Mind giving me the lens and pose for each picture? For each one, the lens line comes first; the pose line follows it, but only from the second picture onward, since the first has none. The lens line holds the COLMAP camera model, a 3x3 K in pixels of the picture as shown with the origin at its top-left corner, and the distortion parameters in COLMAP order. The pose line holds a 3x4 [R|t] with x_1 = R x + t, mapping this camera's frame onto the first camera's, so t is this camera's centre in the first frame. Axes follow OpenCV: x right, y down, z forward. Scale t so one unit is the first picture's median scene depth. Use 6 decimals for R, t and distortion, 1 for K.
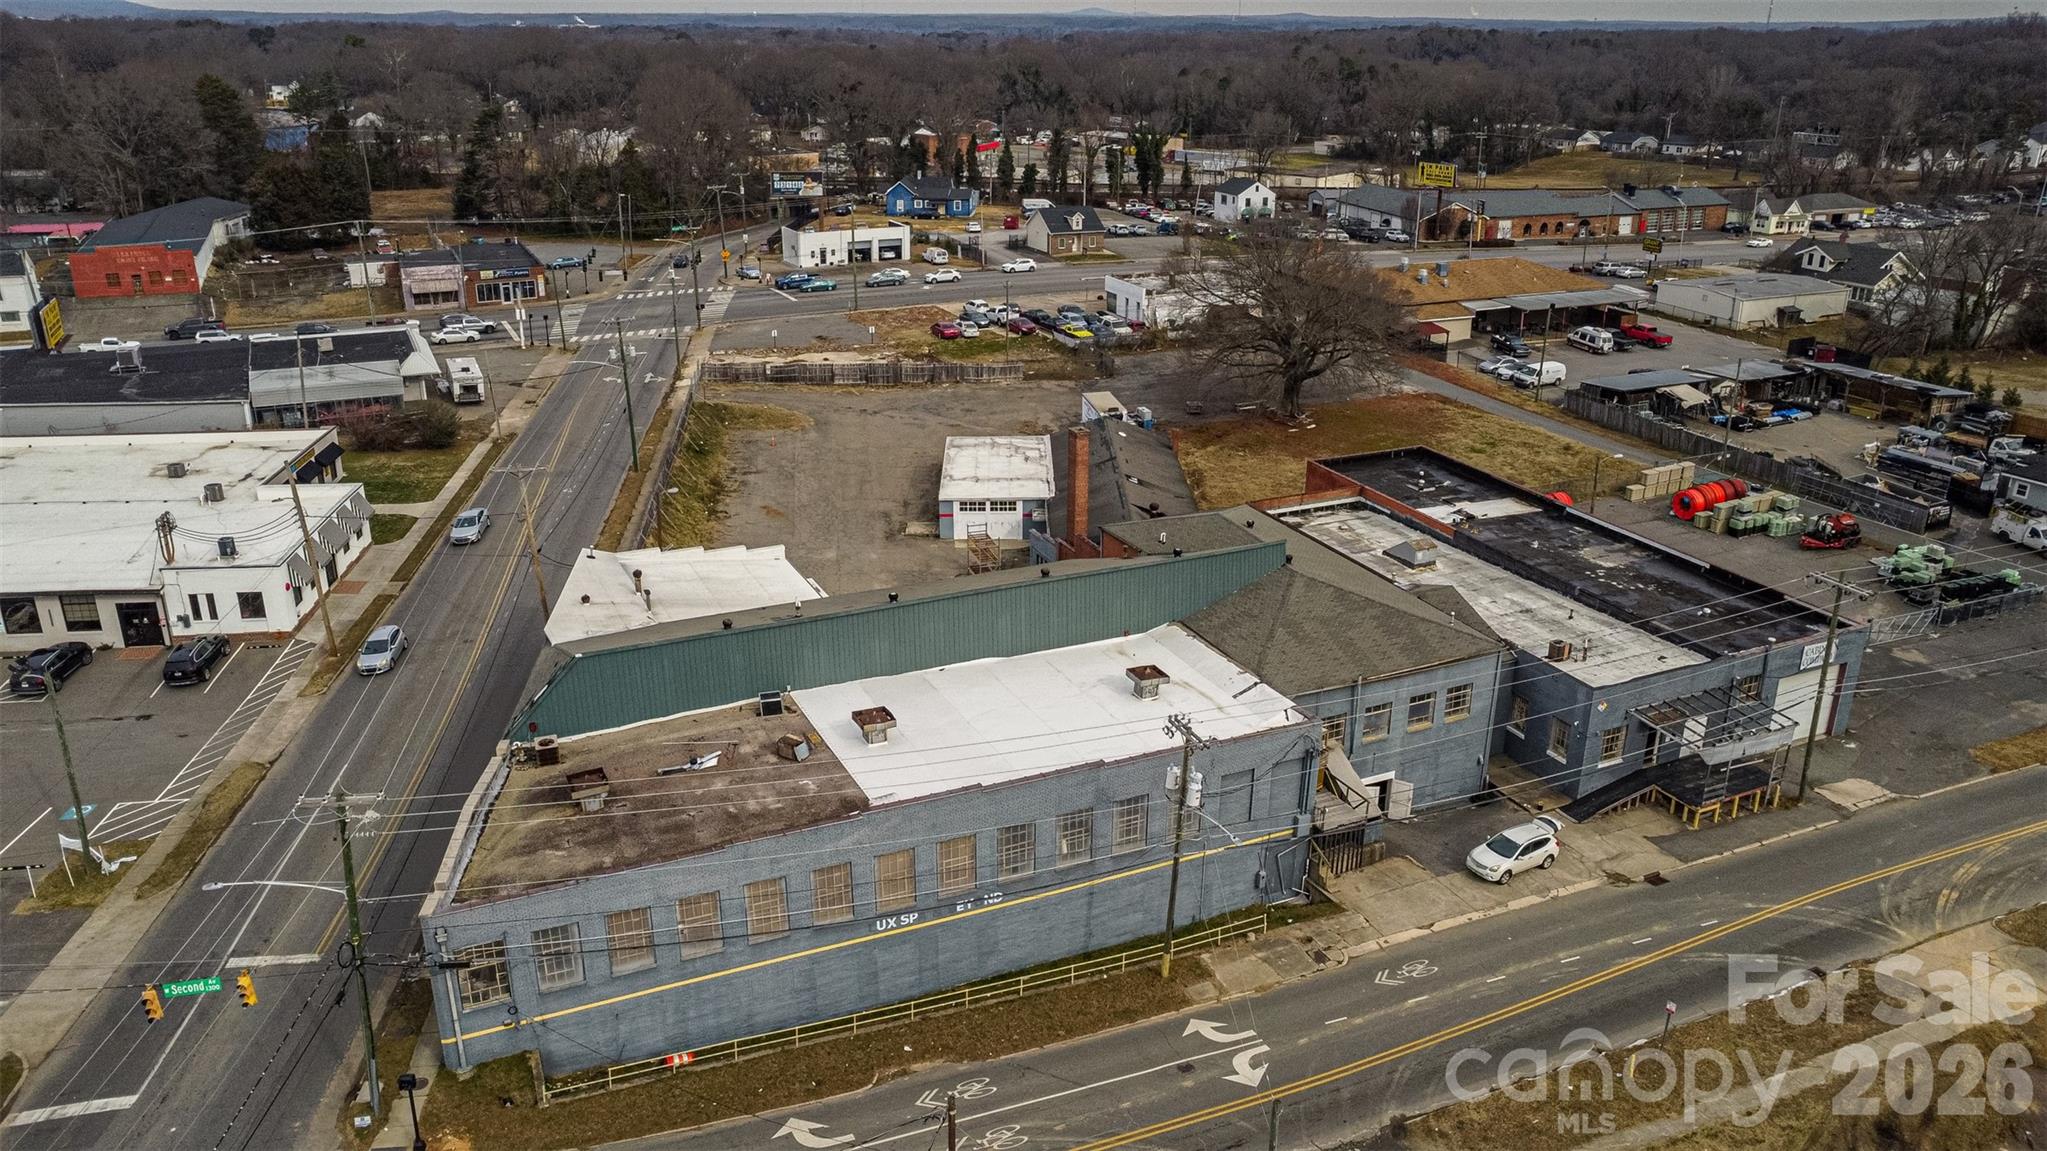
lens RADIAL K [[1525.7, 0, 1027.9], [0, 1525.7, 572.4], [0, 0, 1]] dist [-0.163966, 0.250864]
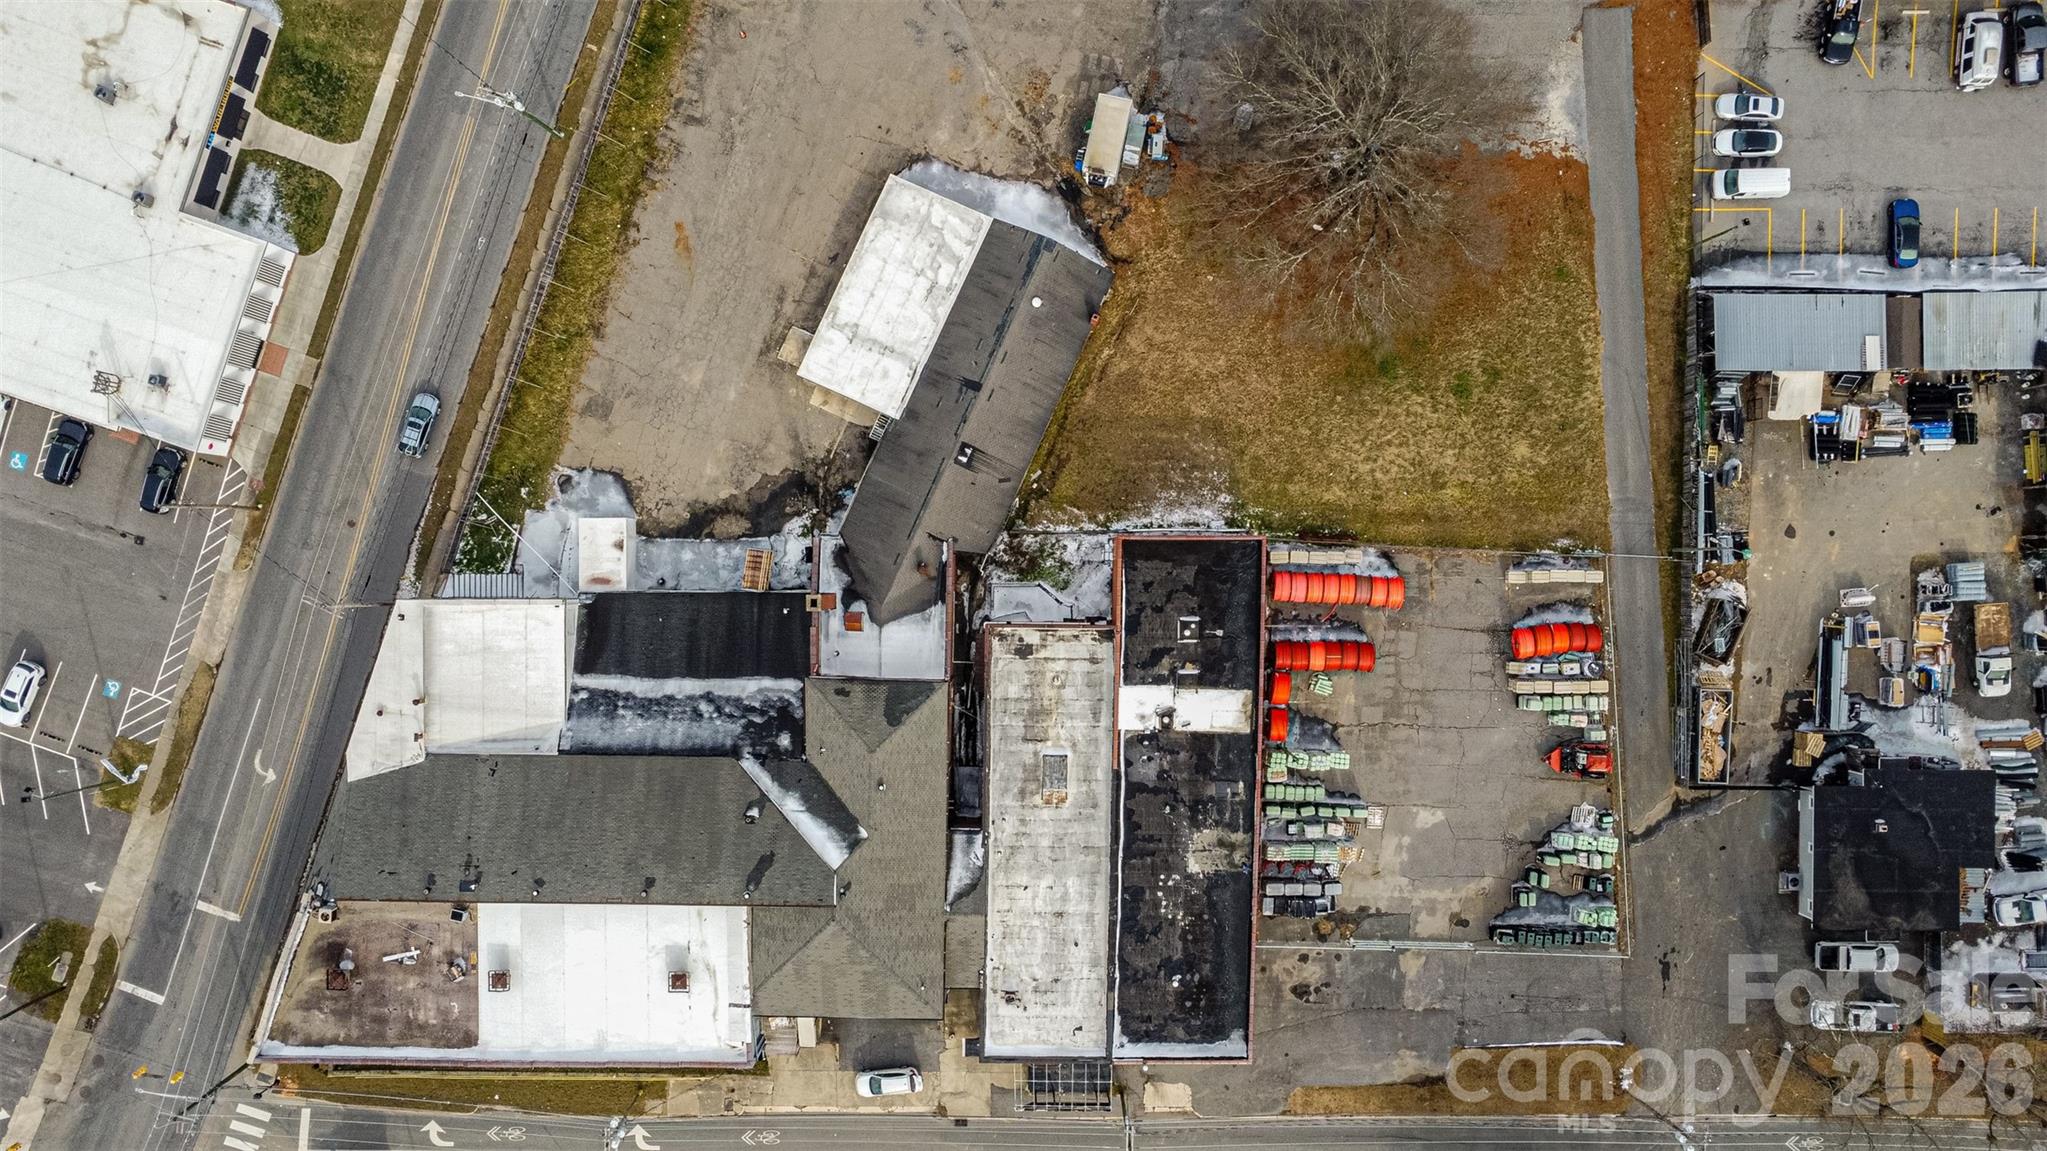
lens RADIAL K [[1515.1, 0, 1026.9], [0, 1515.1, 581.6], [0, 0, 1]] dist [-0.136014, 0.202554]
pose [[0.904103, 0.427243, -0.007874, 0.187273], [-0.141406, 0.316522, 0.937986, -1.231420], [0.403240, -0.846922, 0.346583, 0.748175]]
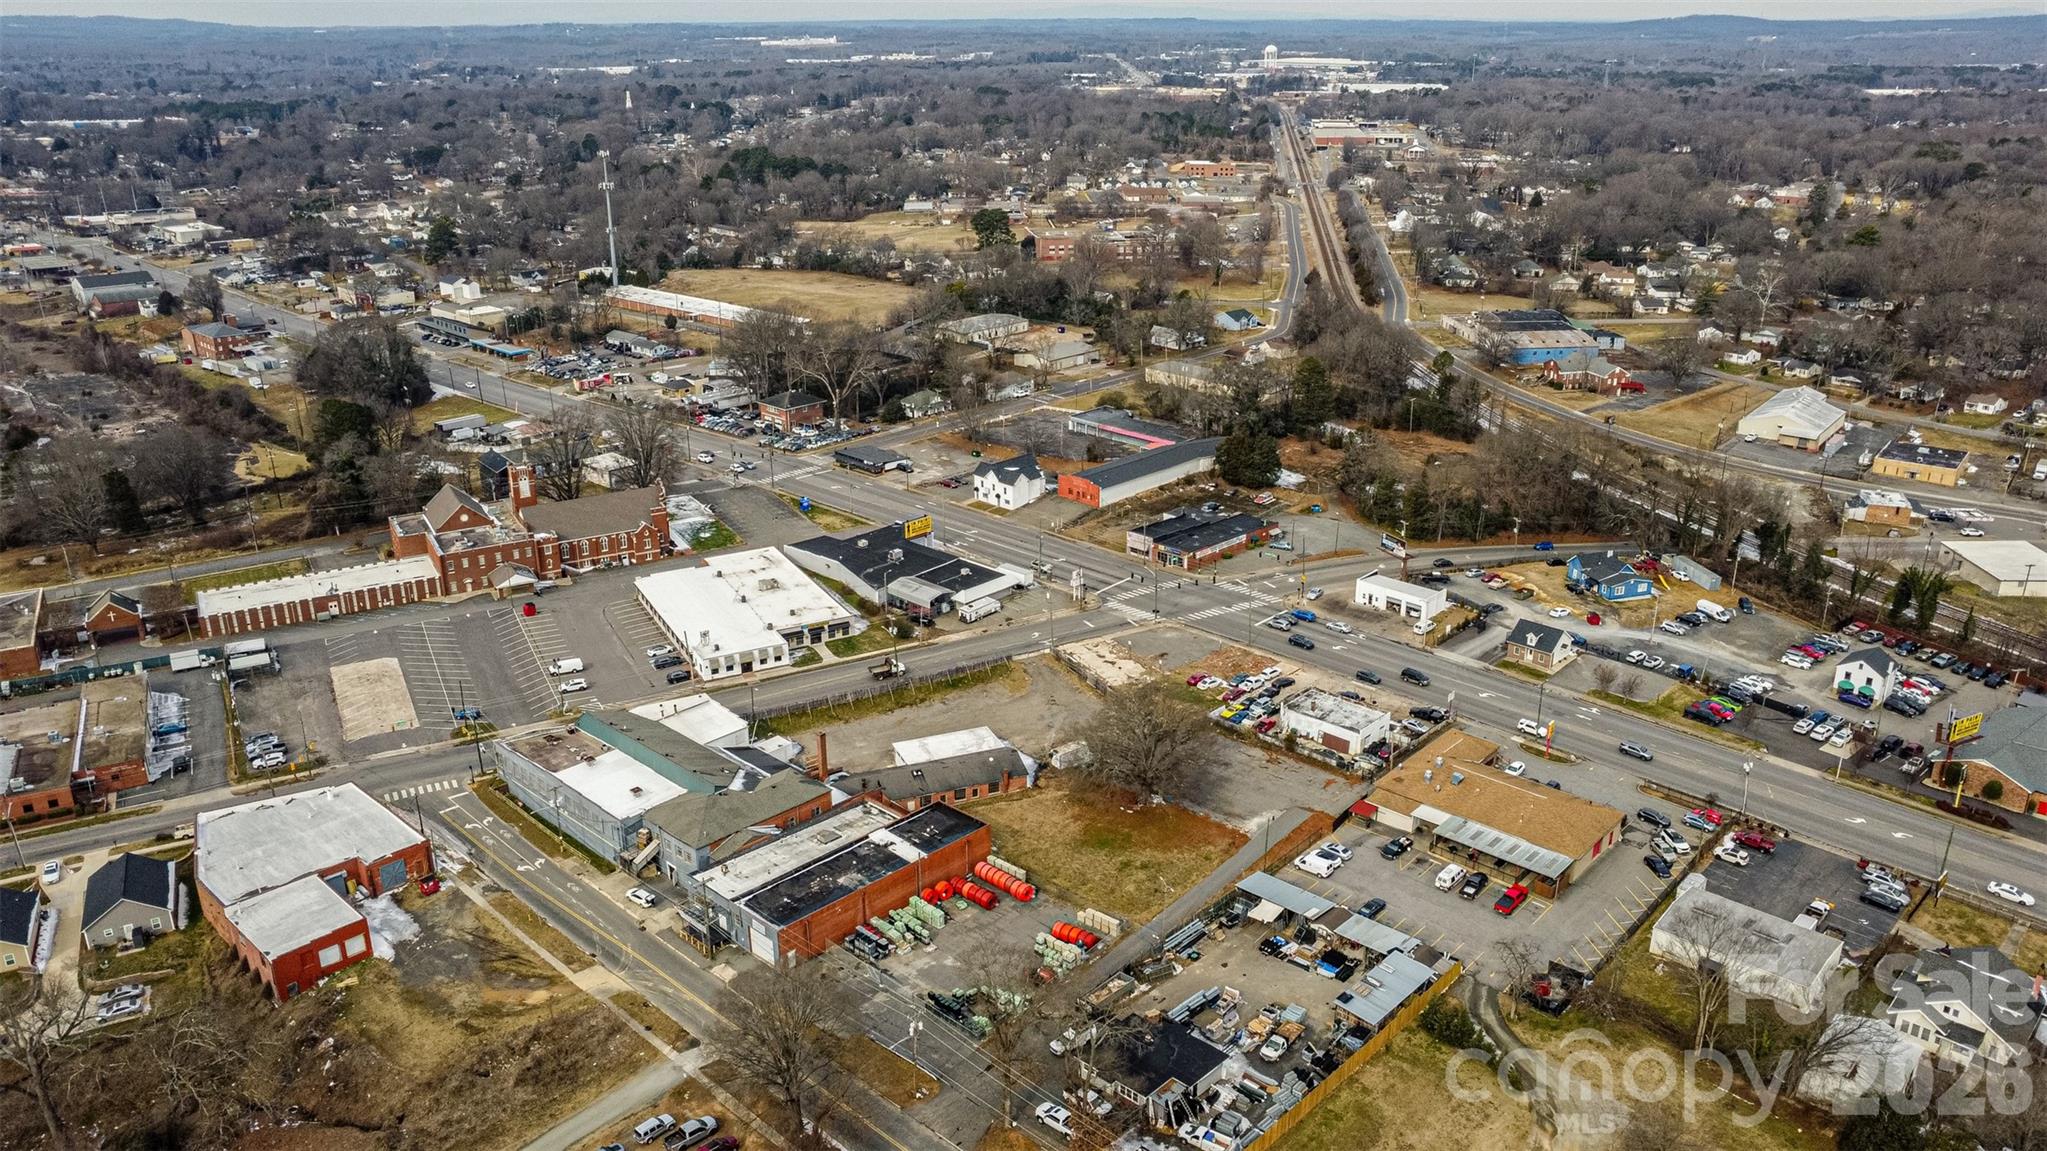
lens RADIAL K [[1532.1, 0, 1031.7], [0, 1532.1, 565.9], [0, 0, 1]] dist [-0.240577, 0.495468]
pose [[0.373378, 0.315772, -0.872283, 2.395982], [-0.321484, 0.926062, 0.197630, -1.011480], [0.870194, 0.206634, 0.447287, 0.148770]]
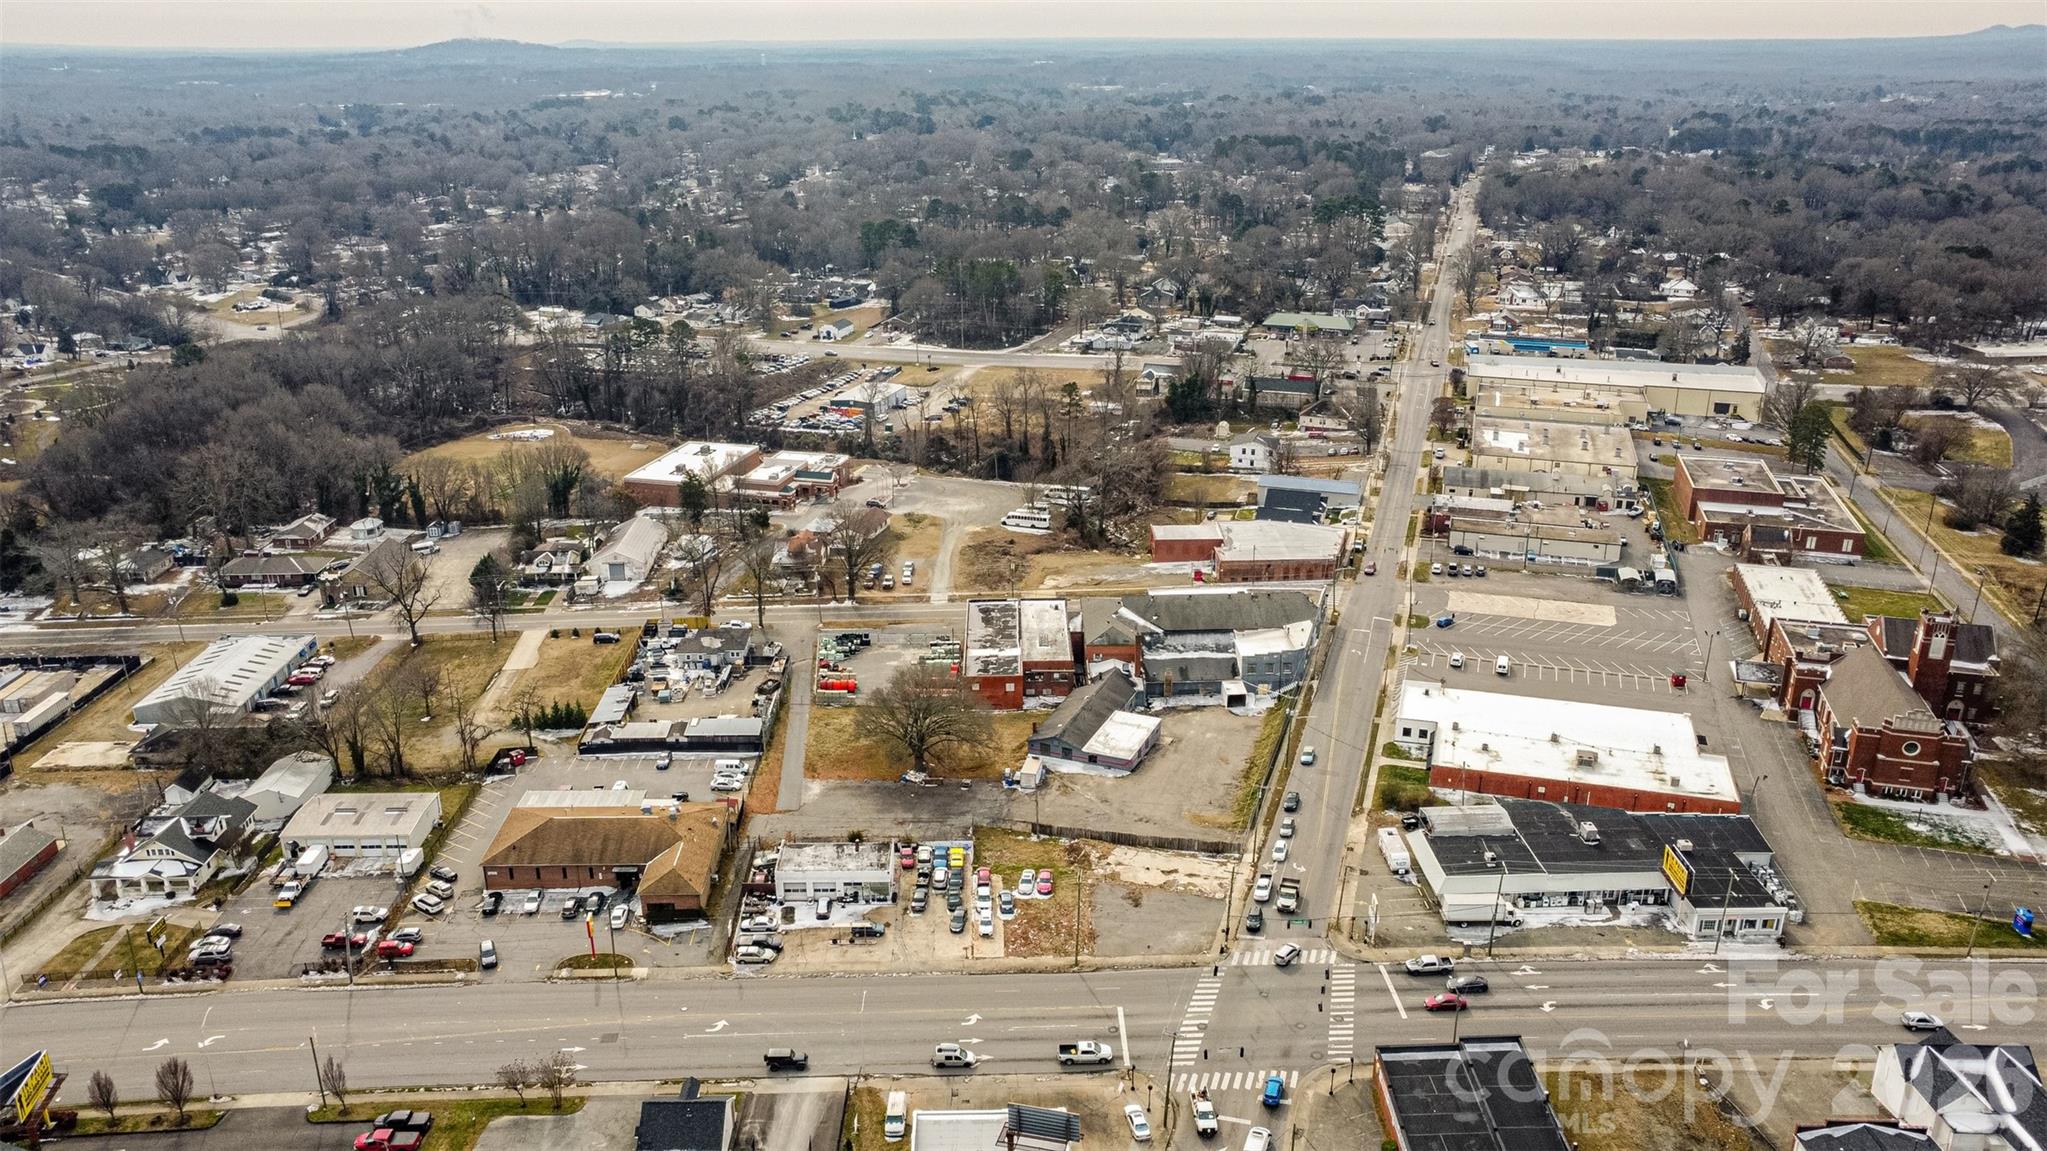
lens RADIAL K [[1525.7, 0, 1027.9], [0, 1525.7, 572.4], [0, 0, 1]] dist [-0.163966, 0.250864]
pose [[-0.918144, -0.136291, 0.372071, -0.908591], [0.139295, 0.768041, 0.625068, -2.188239], [-0.370956, 0.625730, -0.686187, 3.232271]]
